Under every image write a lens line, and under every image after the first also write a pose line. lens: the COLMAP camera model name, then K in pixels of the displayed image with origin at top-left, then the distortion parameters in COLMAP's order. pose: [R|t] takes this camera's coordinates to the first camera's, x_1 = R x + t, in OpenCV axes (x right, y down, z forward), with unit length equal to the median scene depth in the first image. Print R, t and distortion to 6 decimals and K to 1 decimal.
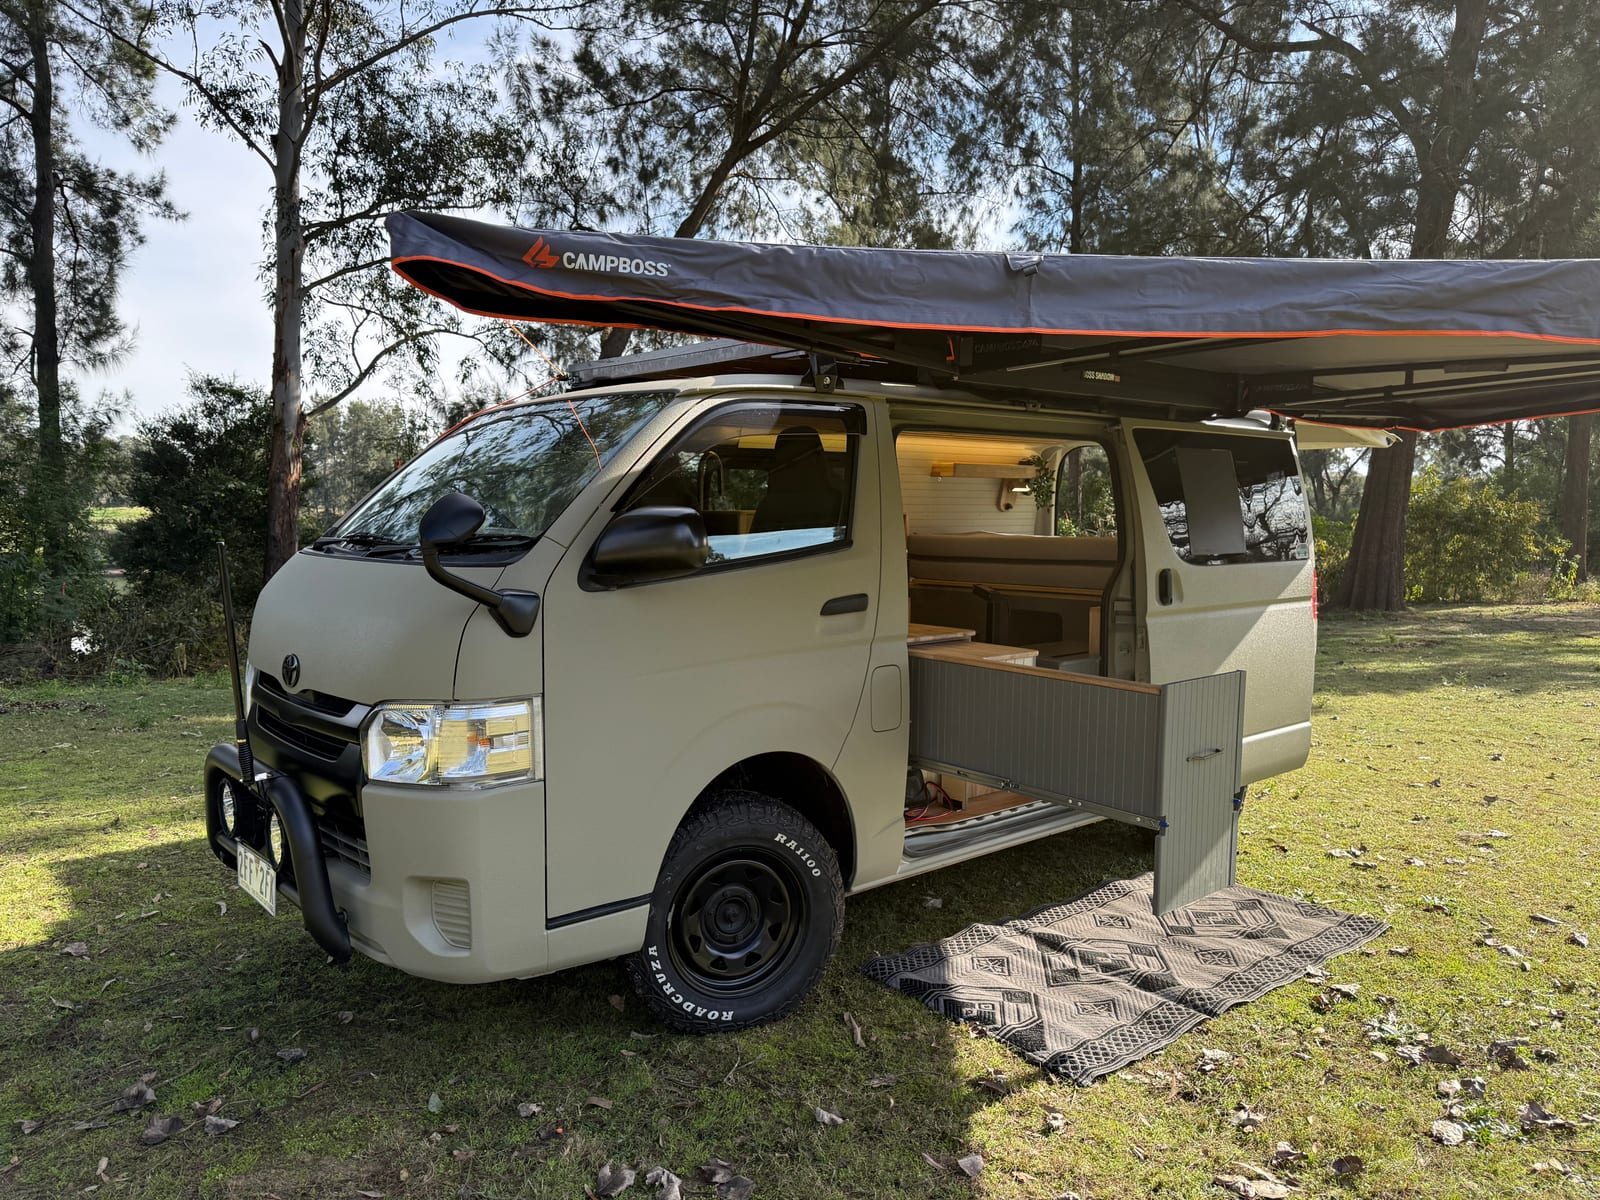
lens RADIAL K [[1147.3, 0, 797.2], [0, 1147.3, 592.3], [0, 0, 1]] dist [0.018926, -0.029110]
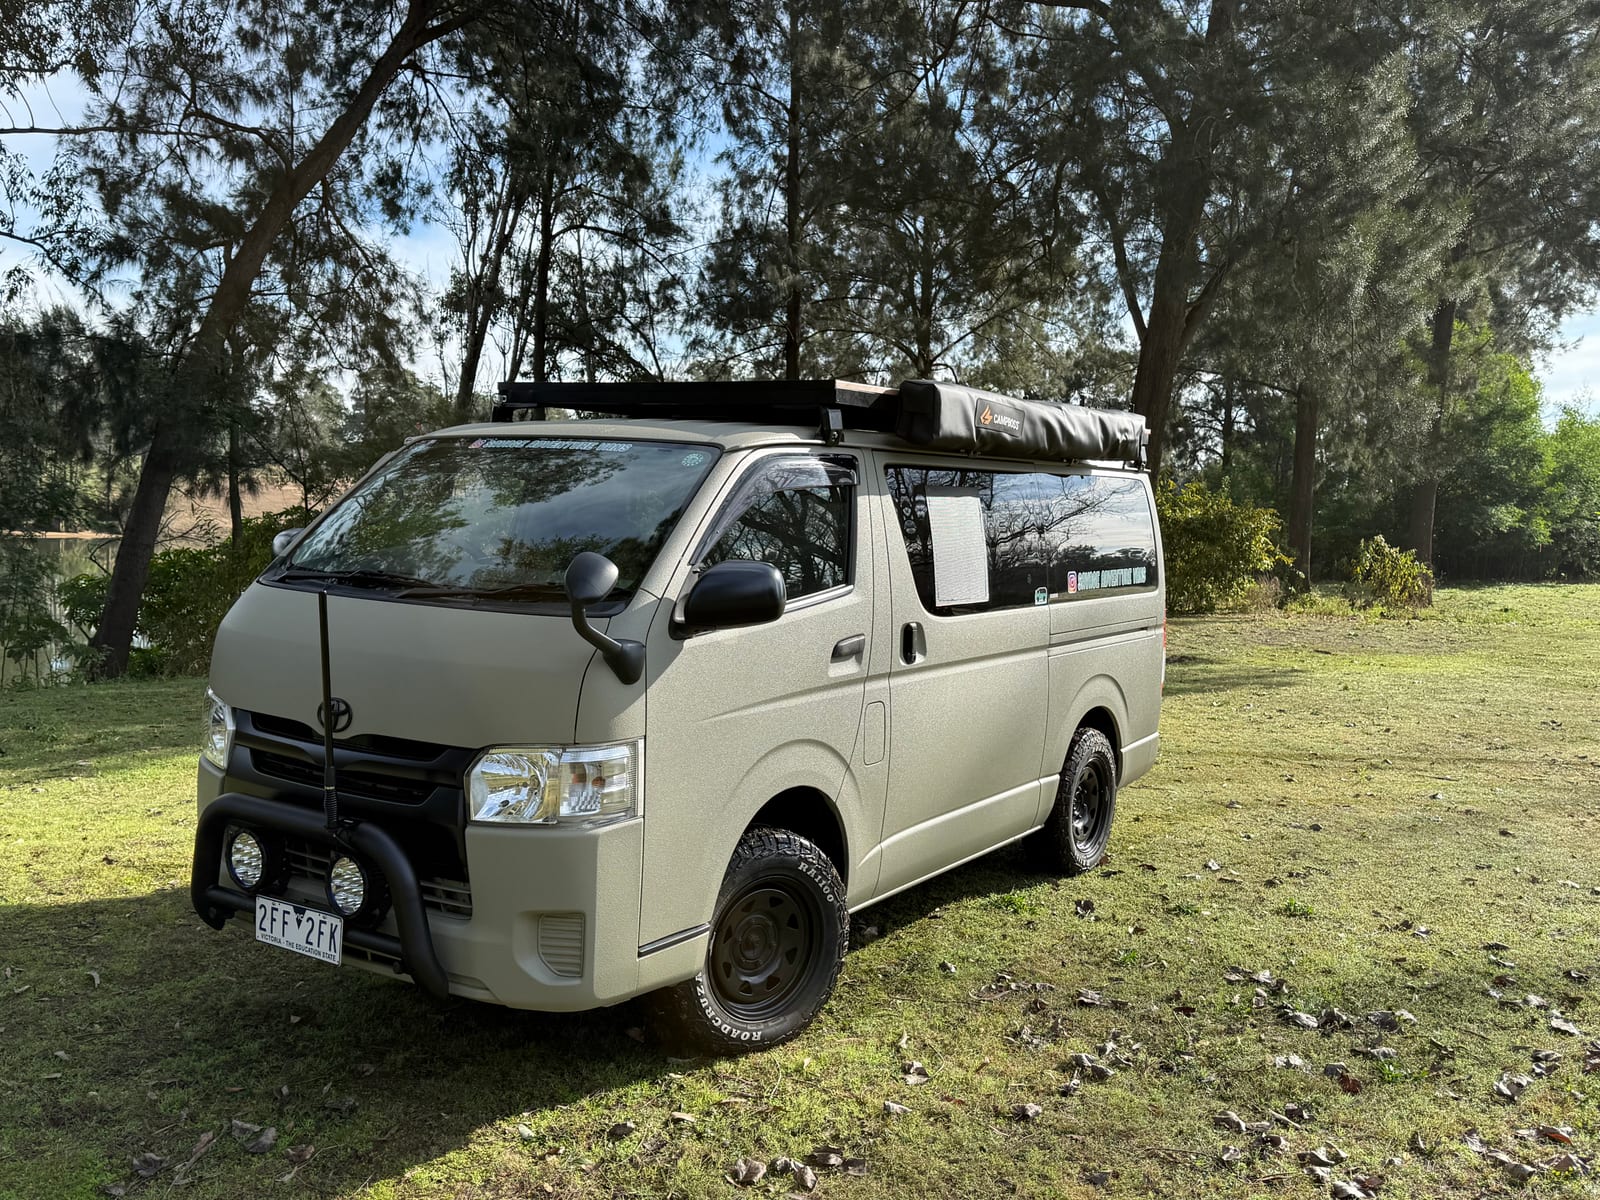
lens RADIAL K [[1432.9, 0, 811.4], [0, 1432.9, 586.4], [0, 0, 1]] dist [0.041514, -0.065165]
pose [[0.959207, 0.015172, 0.282298, -0.358044], [-0.015937, 0.999873, 0.000411, -0.042839], [-0.282256, -0.004893, 0.959327, -0.257881]]
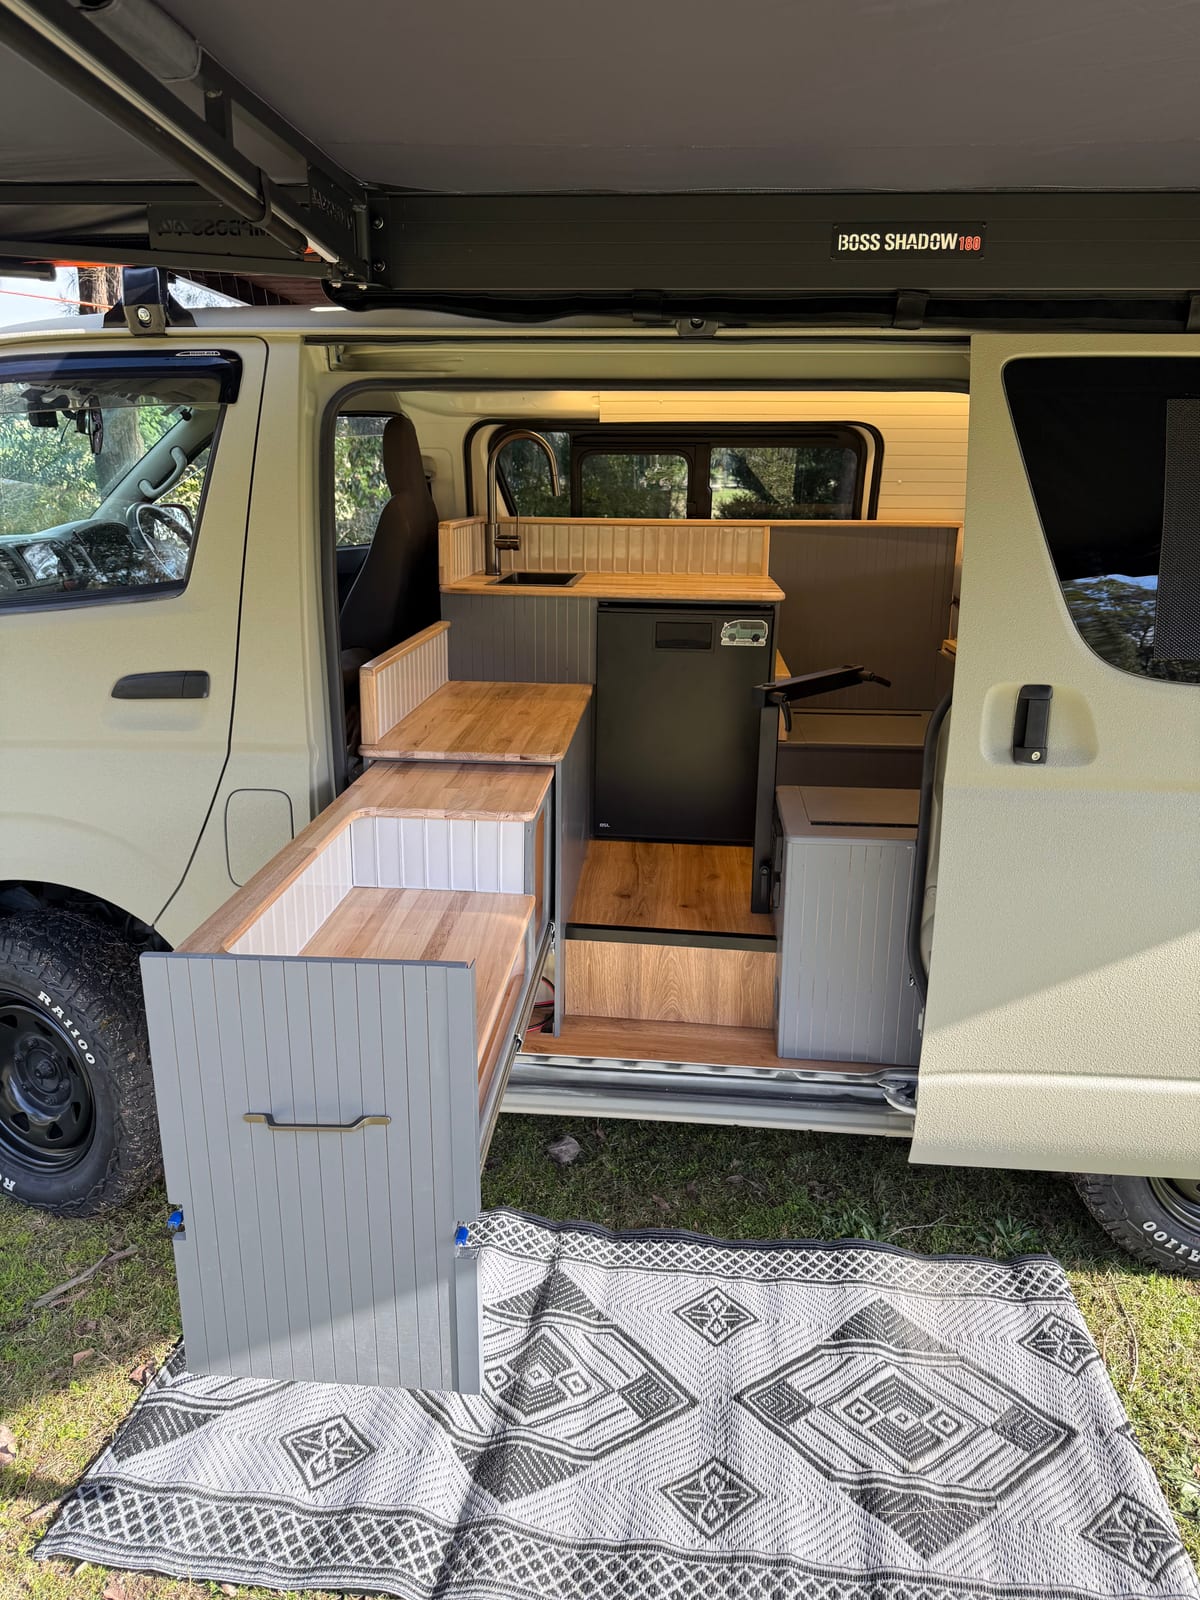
lens RADIAL K [[1147.3, 0, 608.6], [0, 1147.3, 798.7], [0, 0, 1]] dist [0.018926, -0.029110]
pose [[0.701305, 0.203324, -0.683250, 0.650449], [-0.063602, 0.972486, 0.224113, -0.084989], [0.710018, -0.113715, 0.694941, 0.706495]]
